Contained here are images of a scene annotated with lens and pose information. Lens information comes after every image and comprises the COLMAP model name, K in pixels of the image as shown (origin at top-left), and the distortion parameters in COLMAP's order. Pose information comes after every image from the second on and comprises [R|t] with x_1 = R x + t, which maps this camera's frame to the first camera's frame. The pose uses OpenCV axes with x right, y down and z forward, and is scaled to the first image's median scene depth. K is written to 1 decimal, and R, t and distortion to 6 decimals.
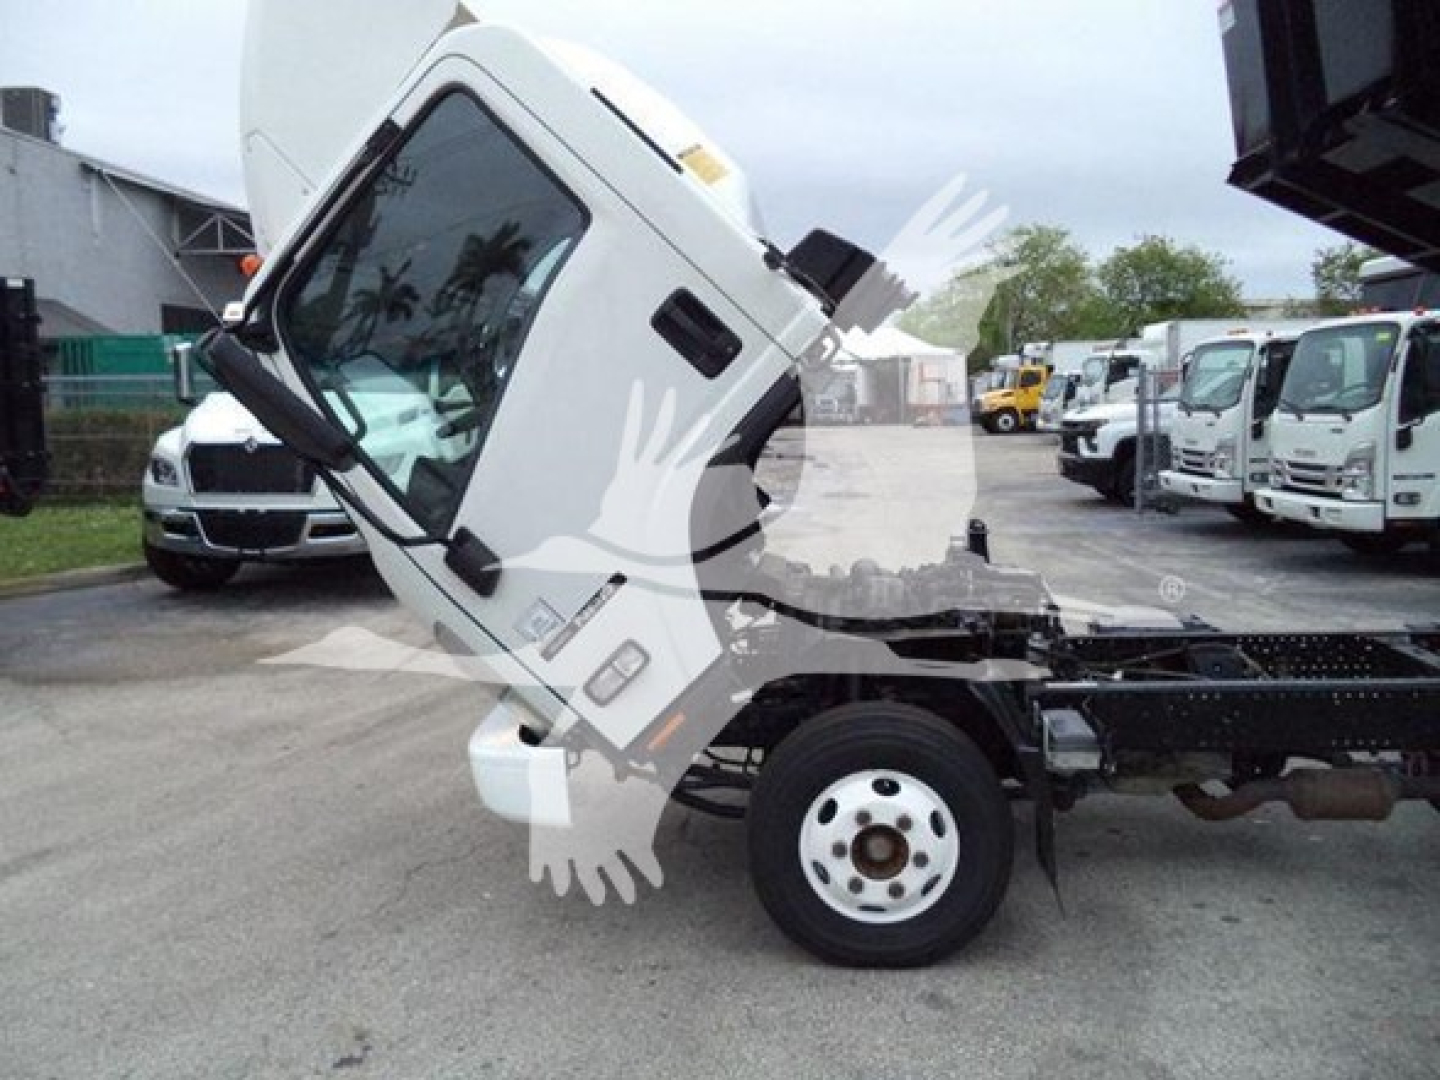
lens RADIAL K [[1166.4, 0, 755.1], [0, 1166.4, 544.4], [0, 0, 1]] dist [-0.019165, -0.008406]
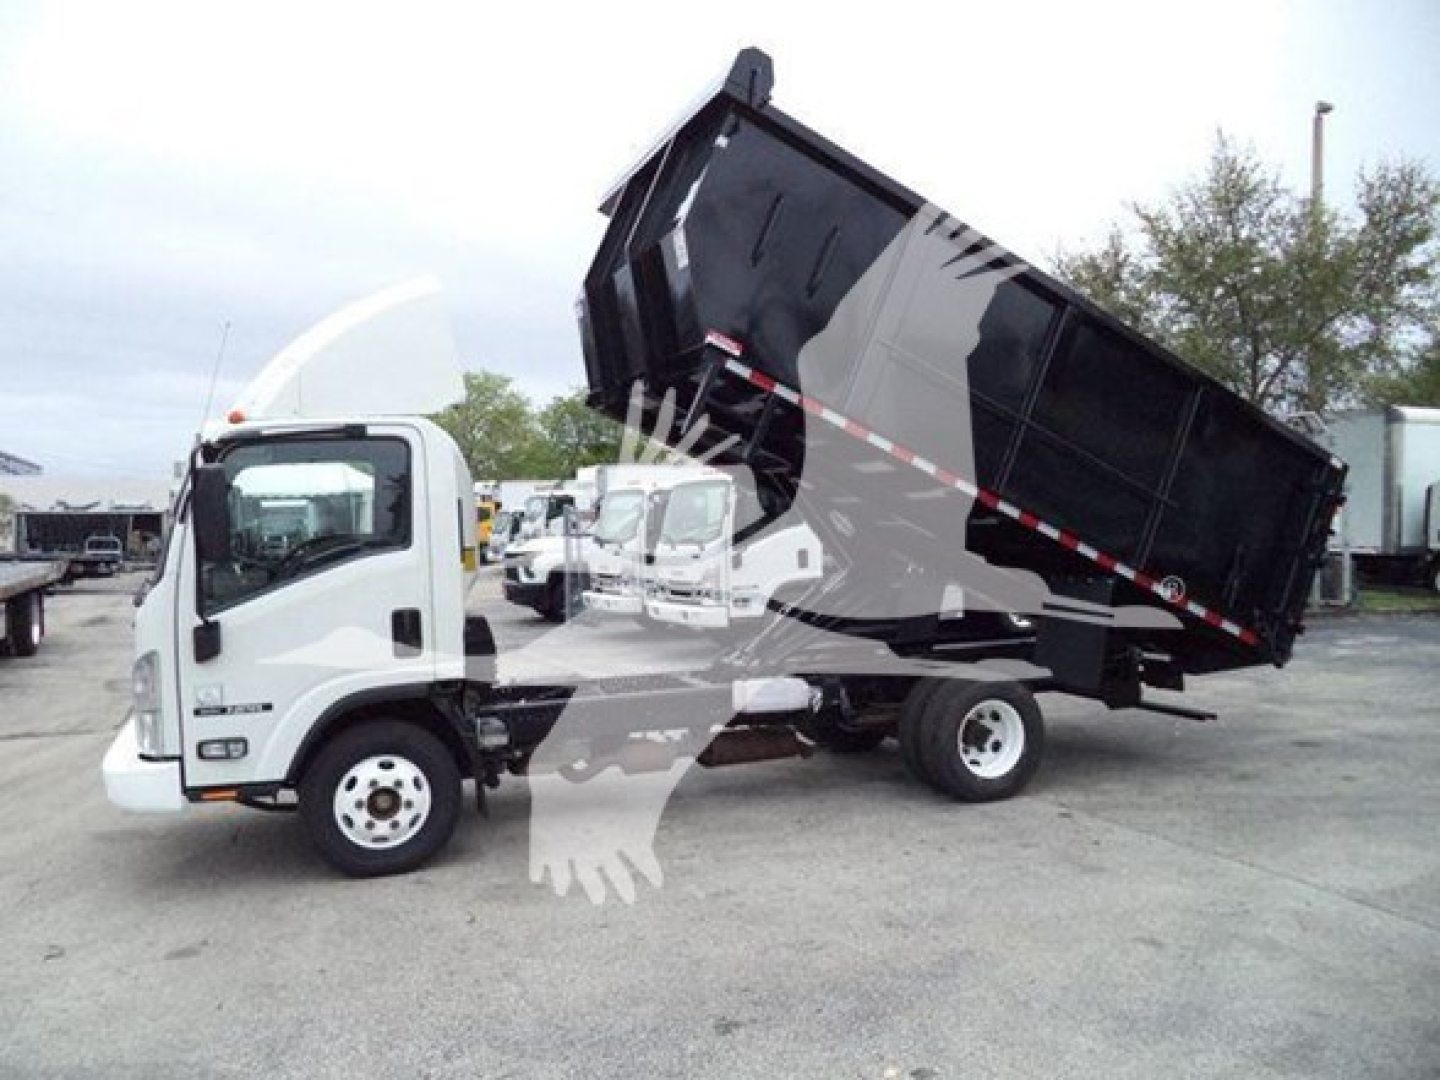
lens RADIAL K [[1166.4, 0, 726.1], [0, 1166.4, 538.3], [0, 0, 1]] dist [-0.019165, -0.008406]
pose [[0.906719, -0.009826, 0.421622, -0.034526], [0.059846, 0.992609, -0.105570, 0.019559], [-0.417468, 0.120955, 0.900605, -0.179187]]
